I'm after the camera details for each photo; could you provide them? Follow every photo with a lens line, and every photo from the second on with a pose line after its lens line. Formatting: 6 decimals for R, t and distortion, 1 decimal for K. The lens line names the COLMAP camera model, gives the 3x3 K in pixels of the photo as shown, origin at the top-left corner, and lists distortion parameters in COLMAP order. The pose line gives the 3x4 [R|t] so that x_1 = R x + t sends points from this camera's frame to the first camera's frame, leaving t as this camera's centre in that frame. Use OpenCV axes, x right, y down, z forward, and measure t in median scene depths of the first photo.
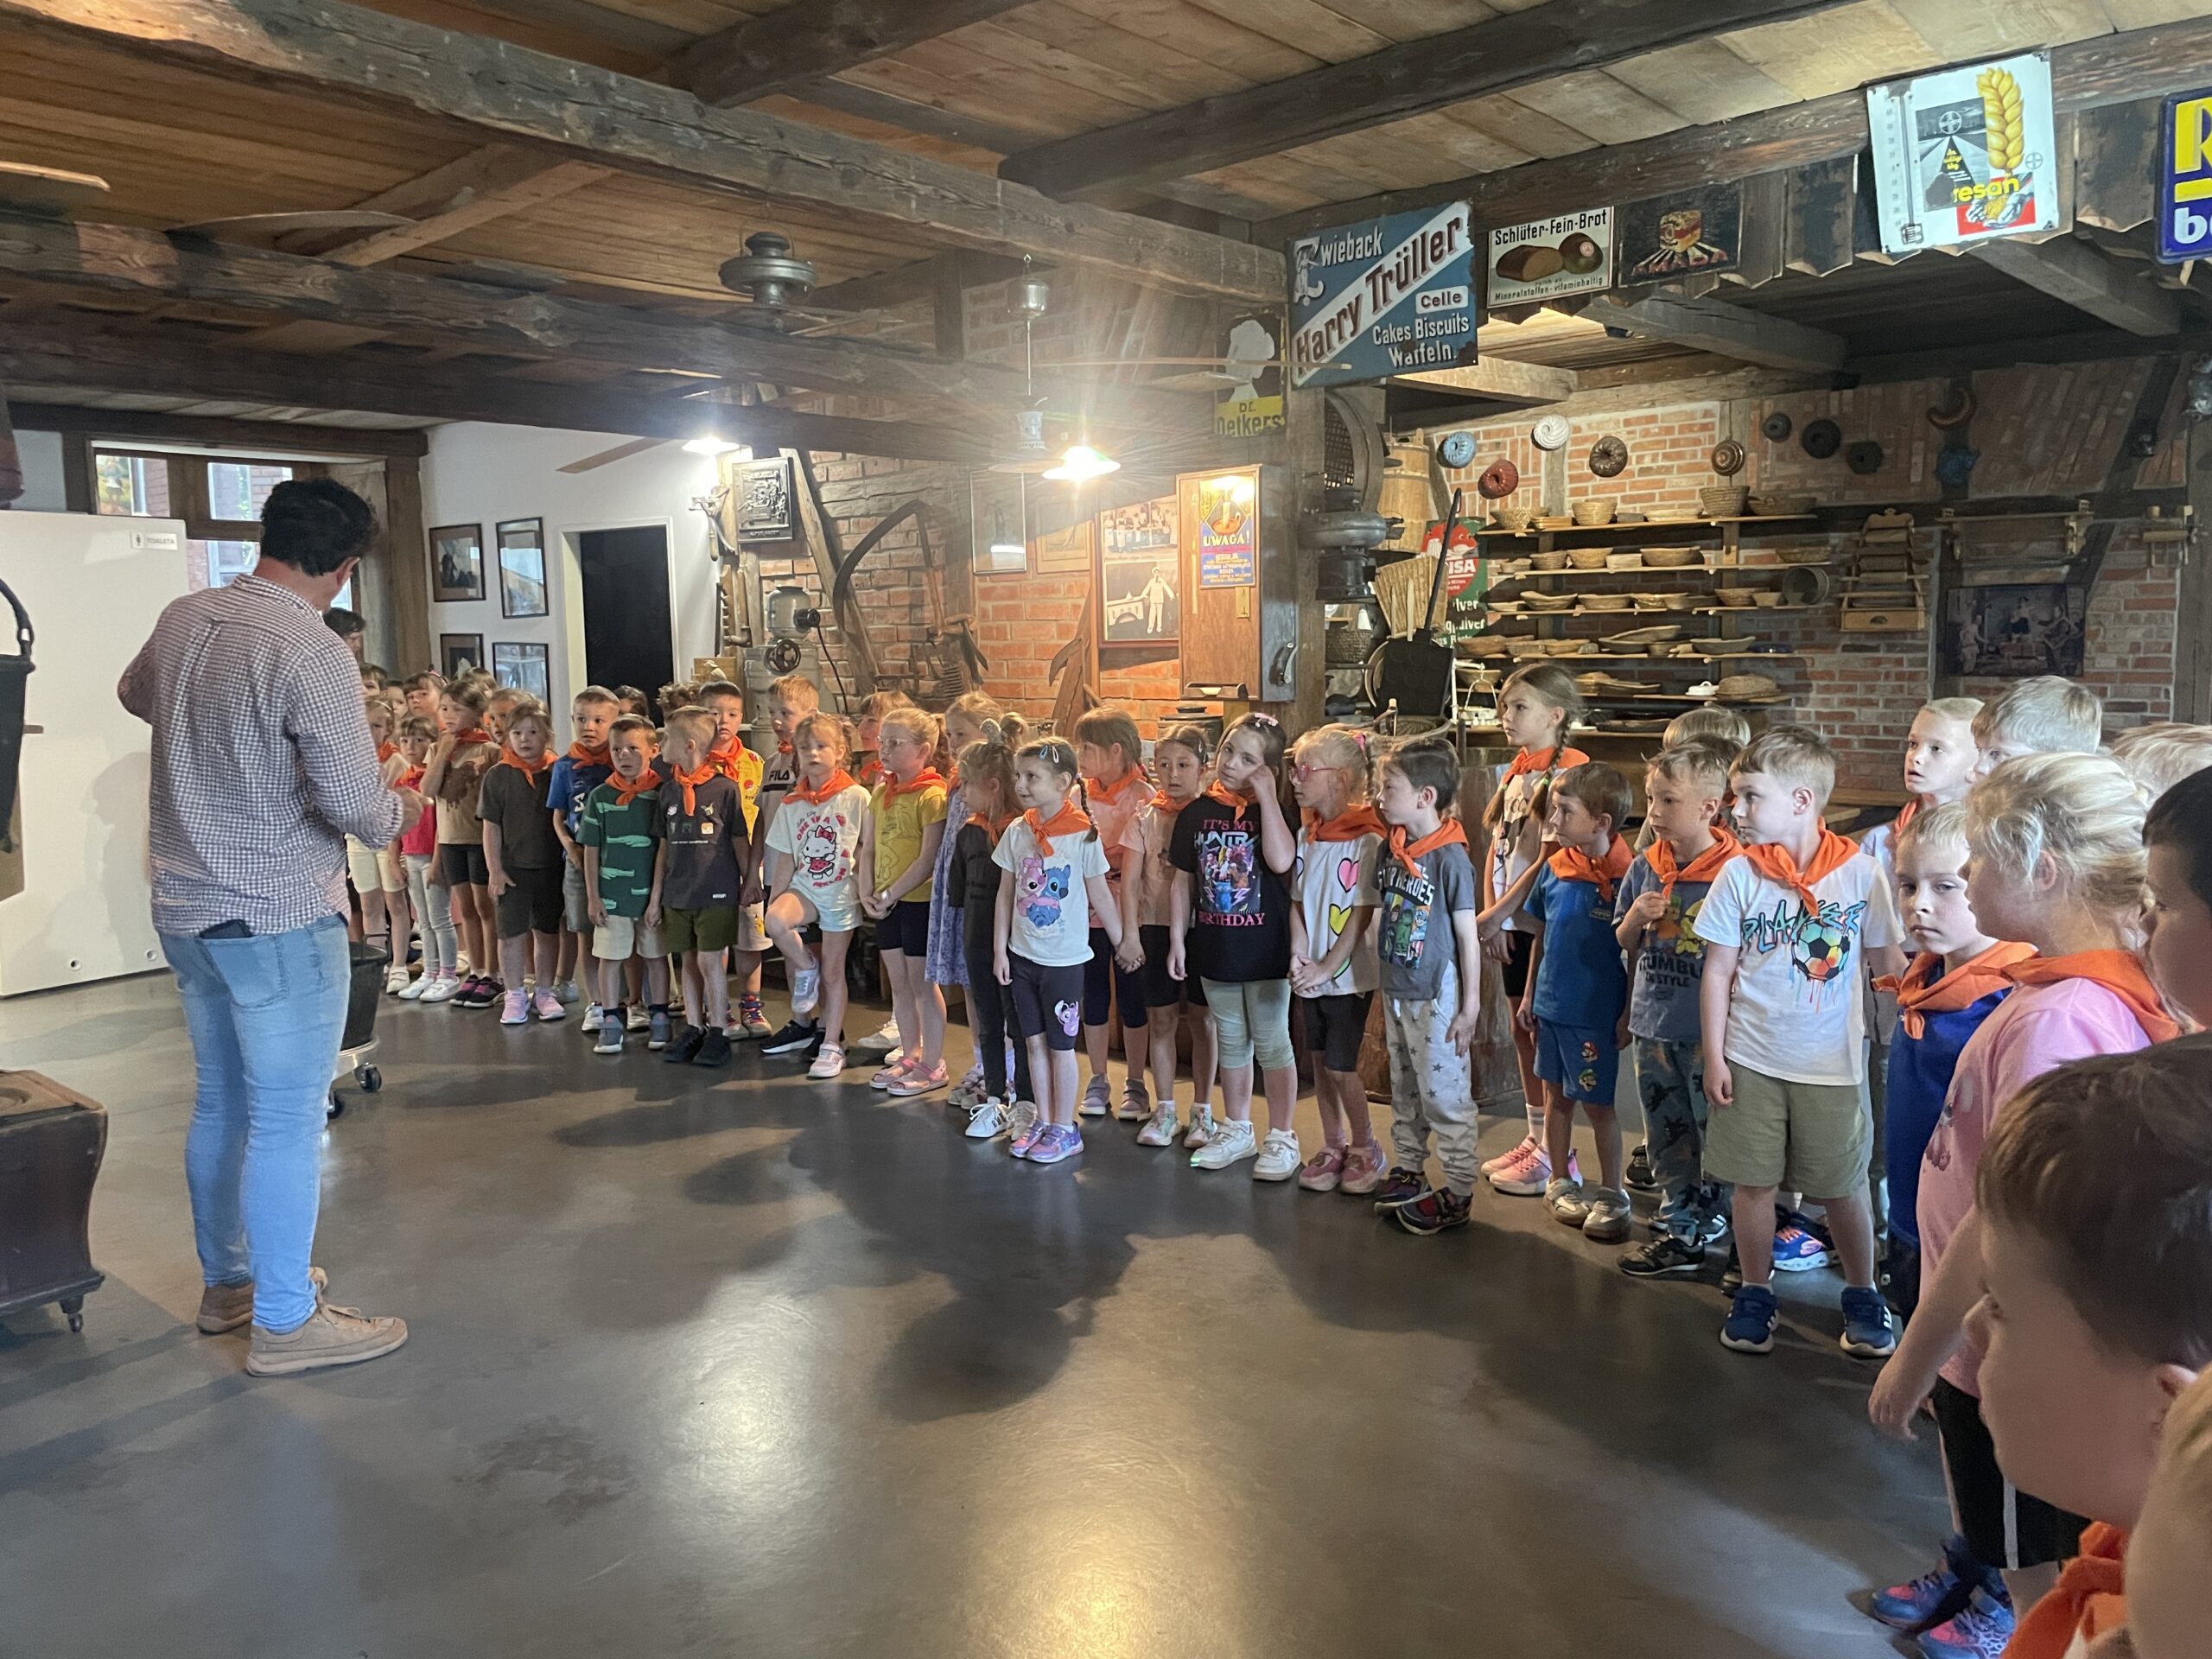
lens RADIAL K [[1692.7, 0, 1096.8], [0, 1692.7, 814.4], [0, 0, 1]] dist [0.077935, -0.104235]
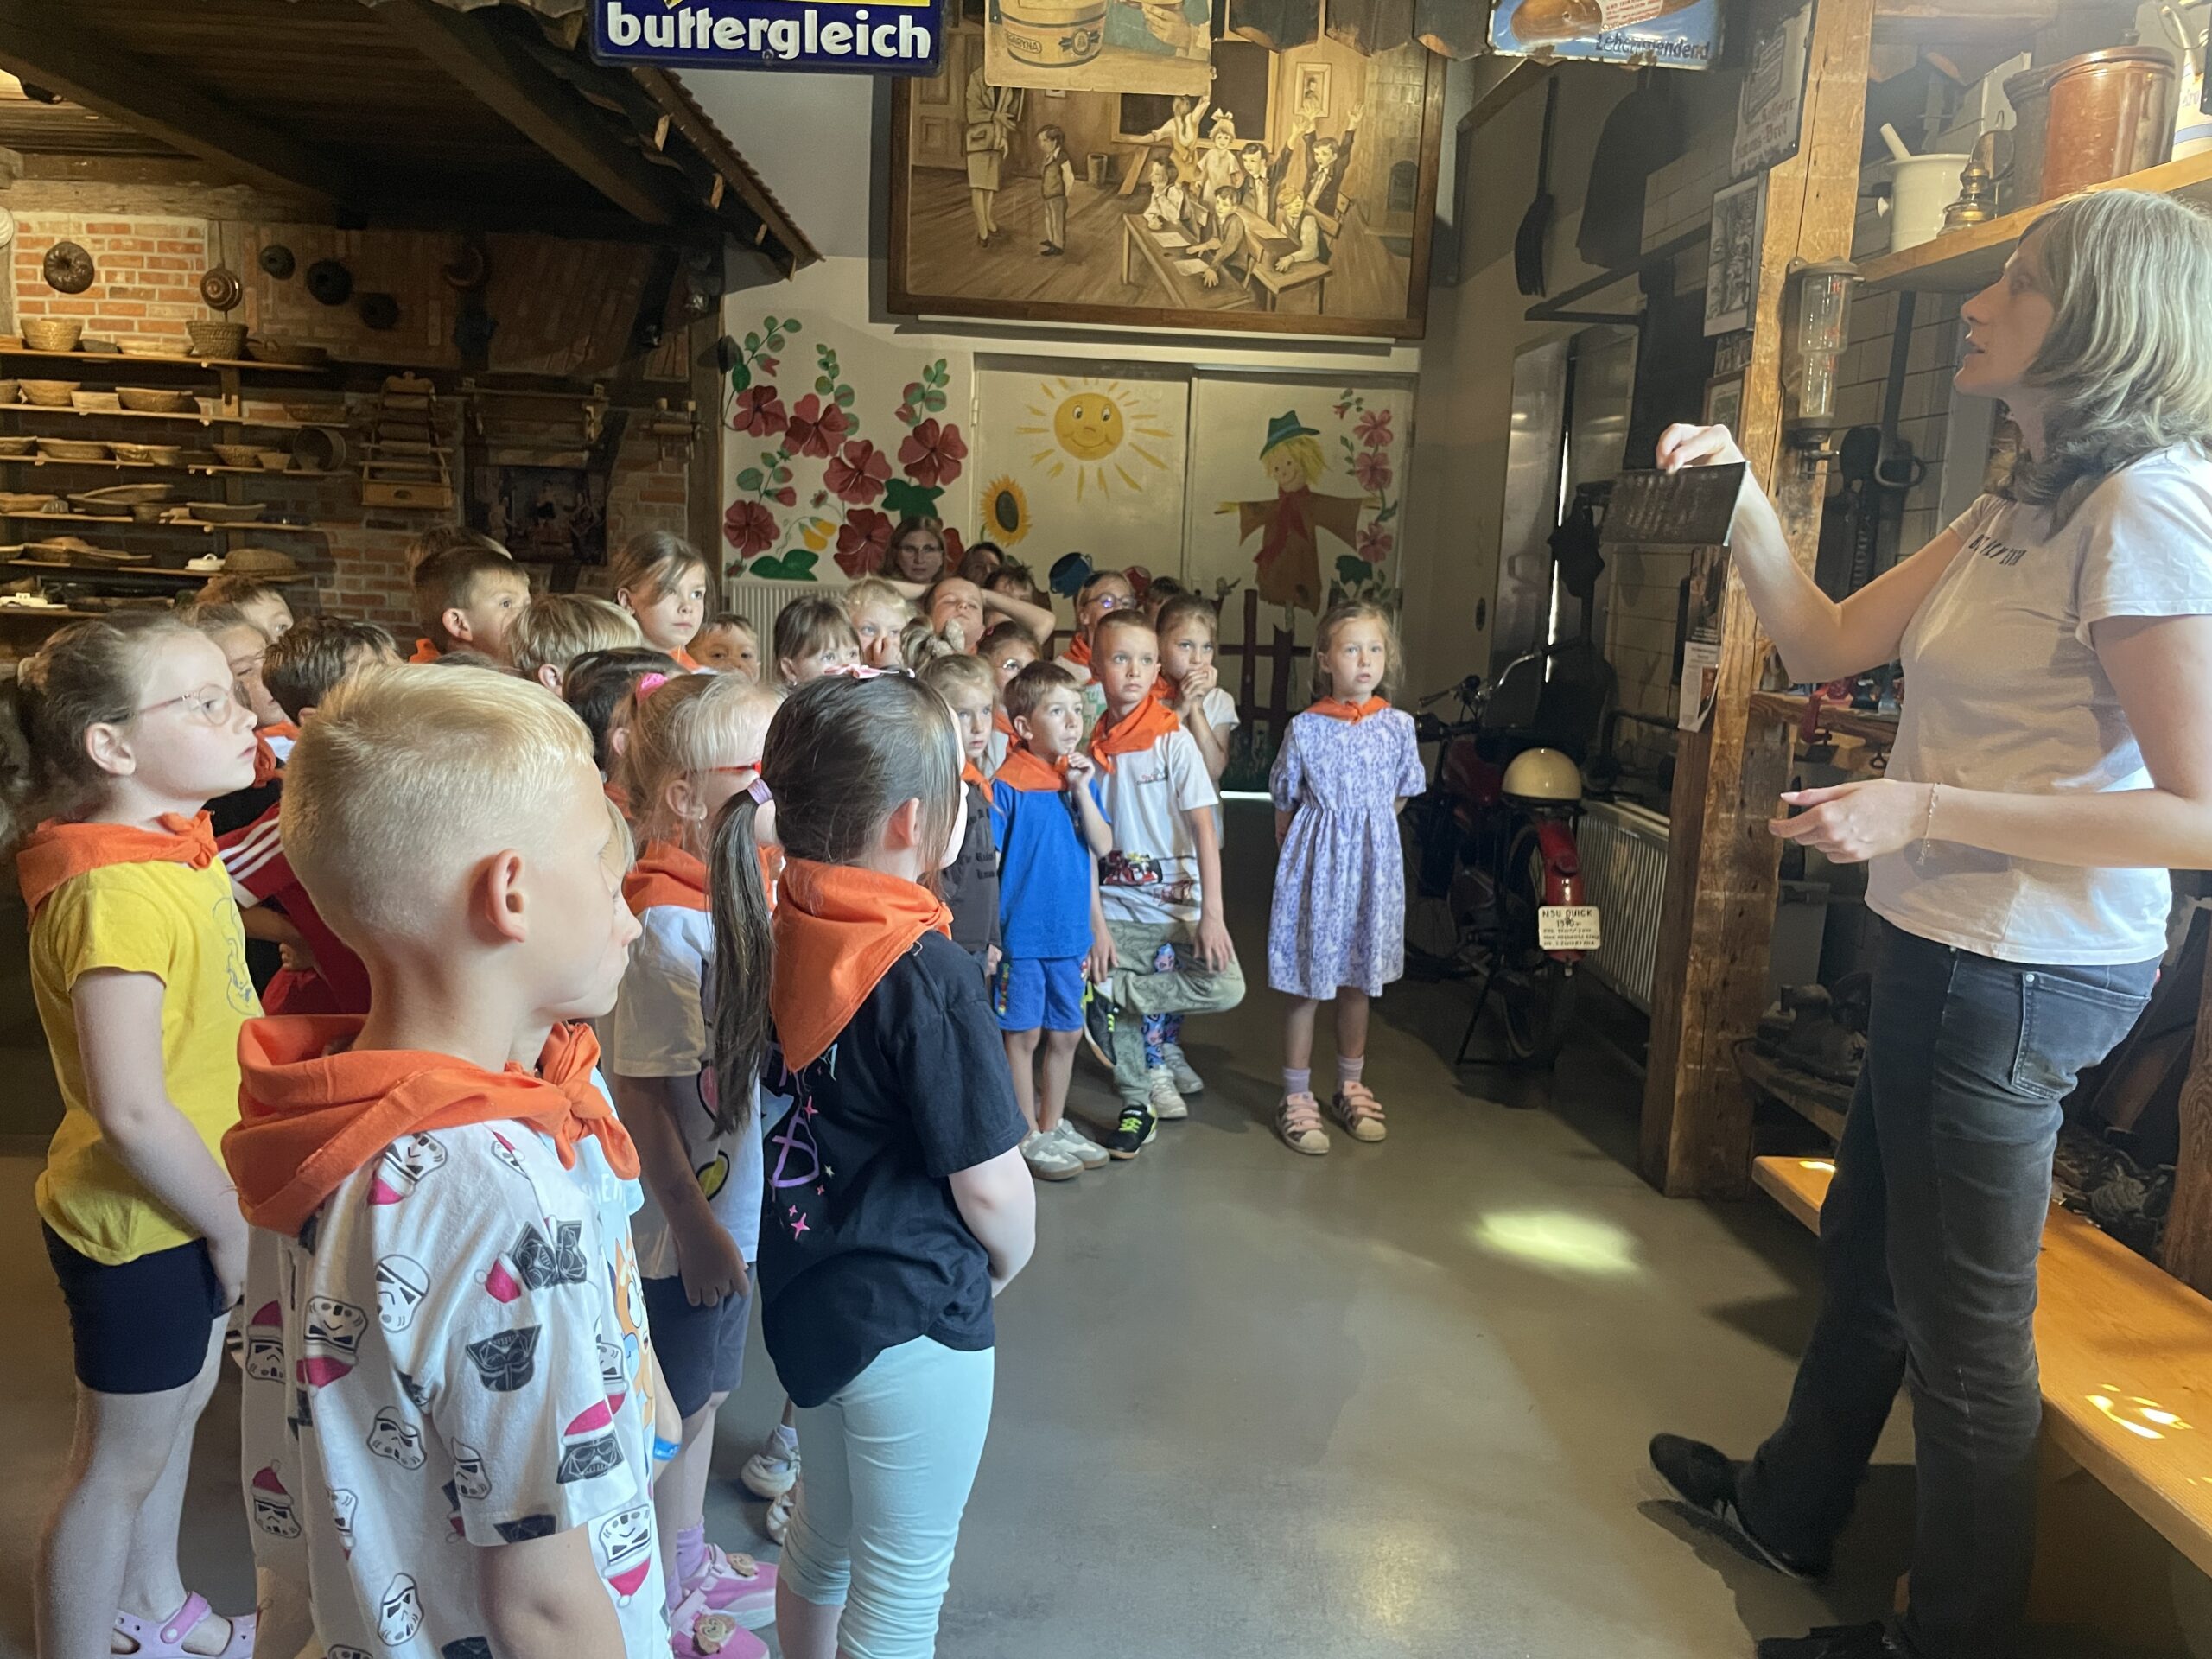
lens RADIAL K [[1692.7, 0, 1103.4], [0, 1692.7, 844.7], [0, 0, 1]] dist [0.077935, -0.104235]
pose [[0.712015, -0.077730, 0.697849, 0.067131], [0.019068, 0.995628, 0.091443, -0.003680], [-0.701906, -0.051803, 0.710384, 0.075759]]
